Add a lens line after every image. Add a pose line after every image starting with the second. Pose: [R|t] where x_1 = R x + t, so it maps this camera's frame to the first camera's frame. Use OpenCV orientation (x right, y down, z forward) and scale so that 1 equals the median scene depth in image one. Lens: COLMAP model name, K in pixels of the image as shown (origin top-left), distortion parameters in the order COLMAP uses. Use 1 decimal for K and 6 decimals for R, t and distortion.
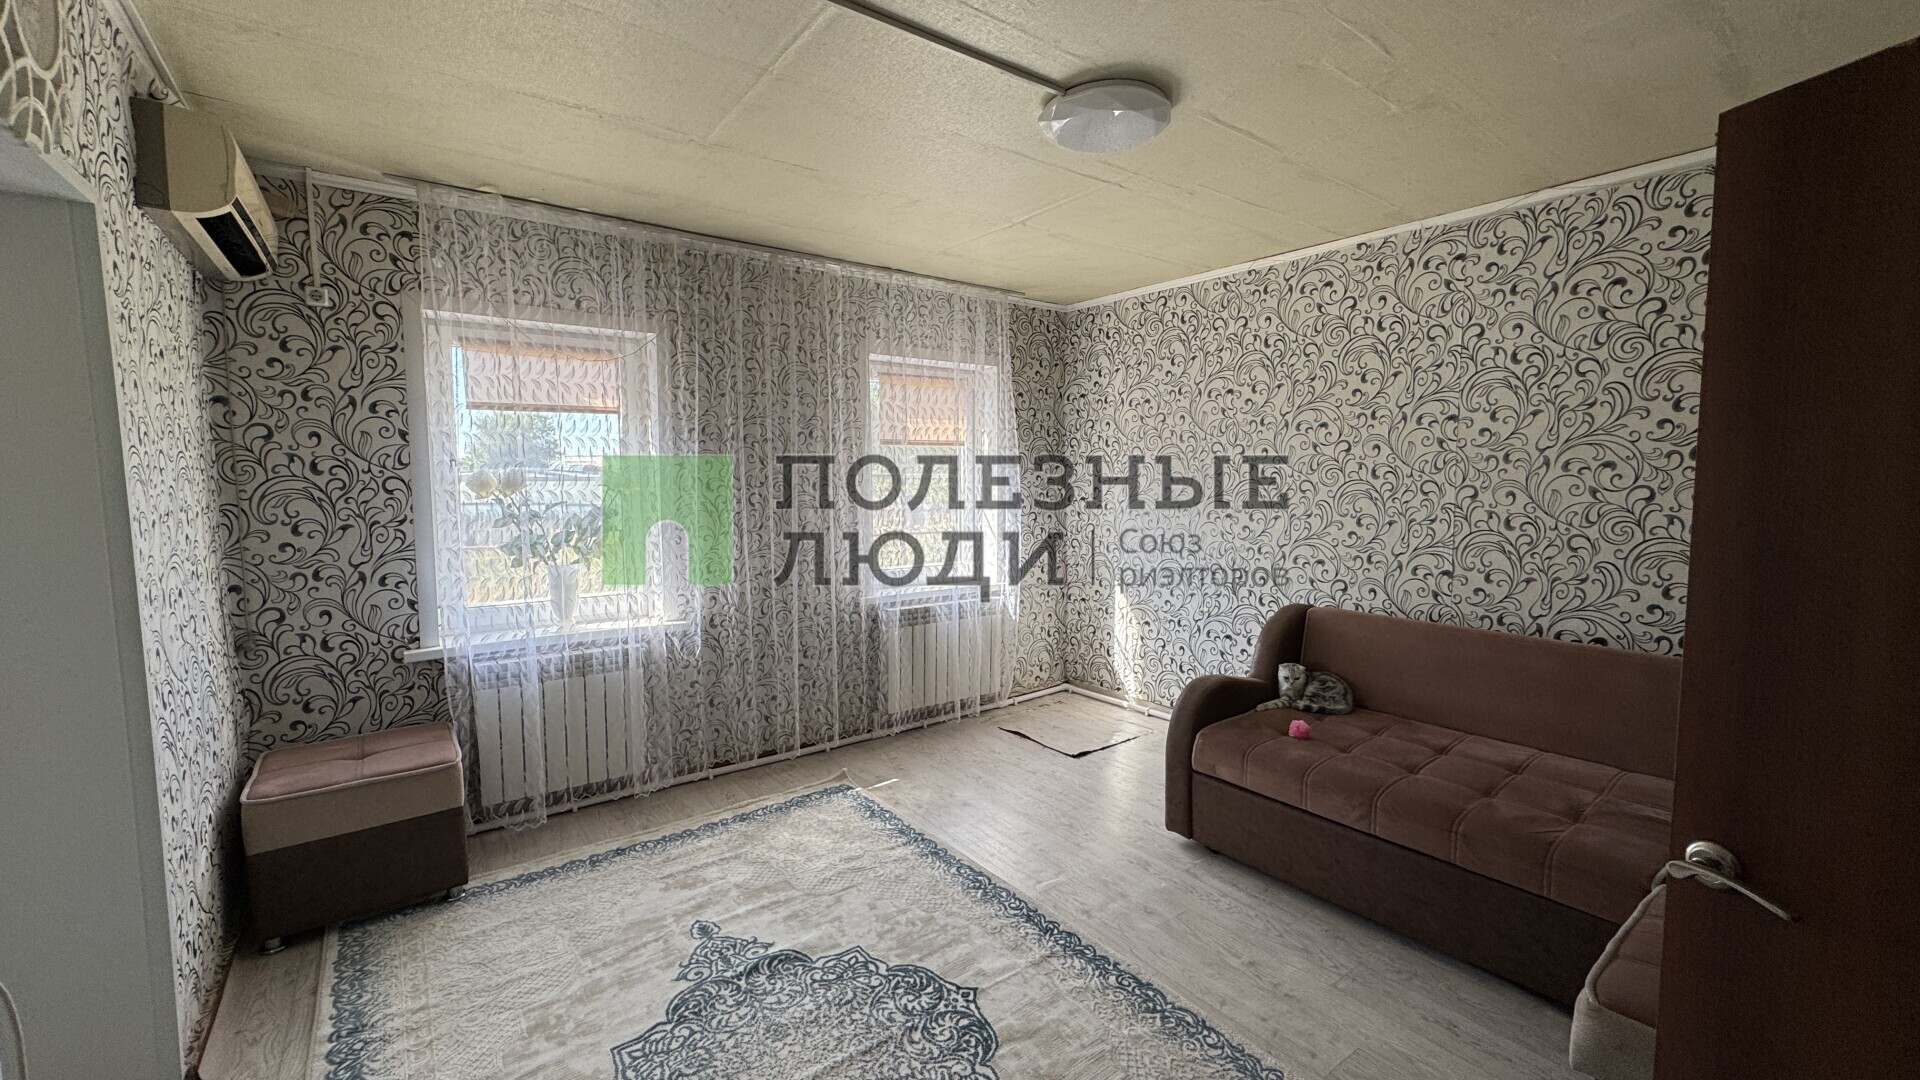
lens RADIAL K [[765.2, 0, 956.5], [0, 765.2, 535.5], [0, 0, 1]] dist [-0.004301, 0.000438]
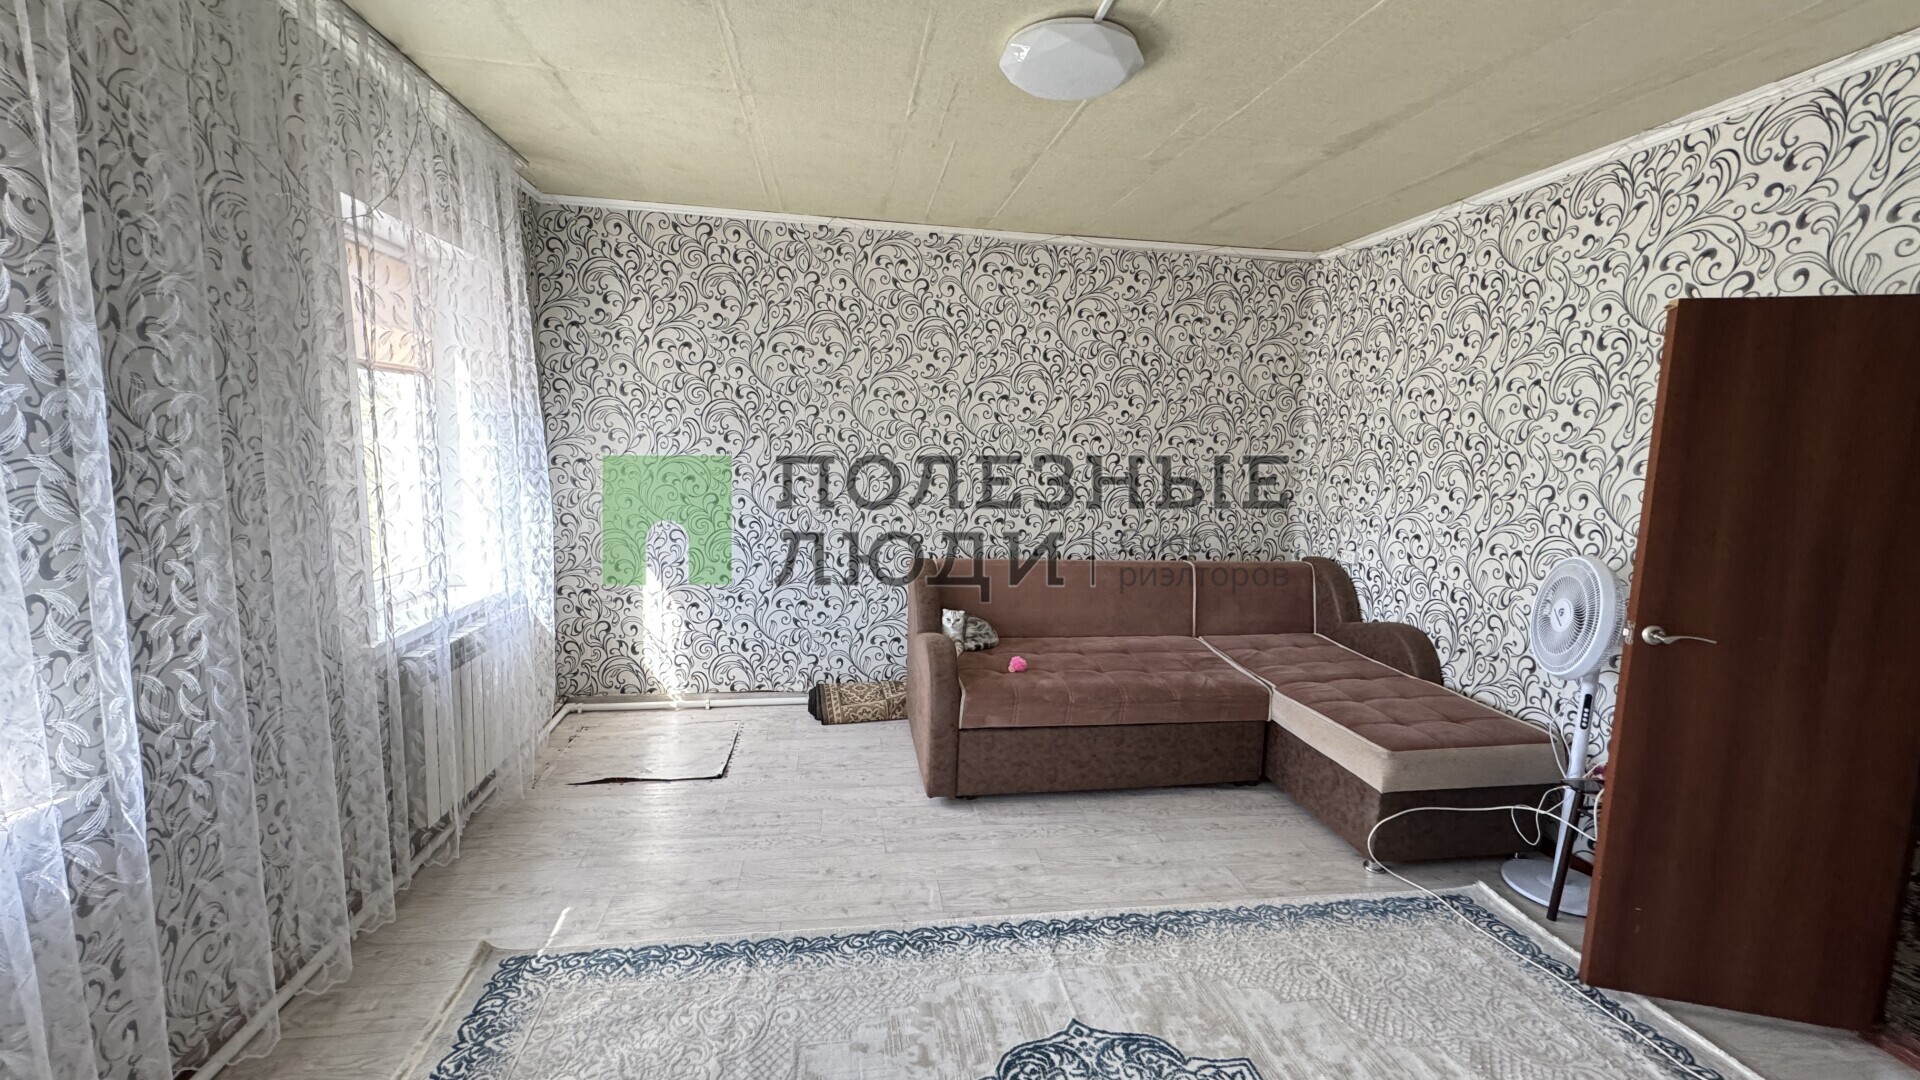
lens RADIAL K [[765.2, 0, 956.5], [0, 765.2, 535.5], [0, 0, 1]] dist [-0.004301, 0.000438]
pose [[0.466181, -0.092598, 0.879830, -0.480083], [0.037878, 0.995684, 0.084721, -0.033644], [-0.883878, -0.006169, 0.467677, 0.438347]]
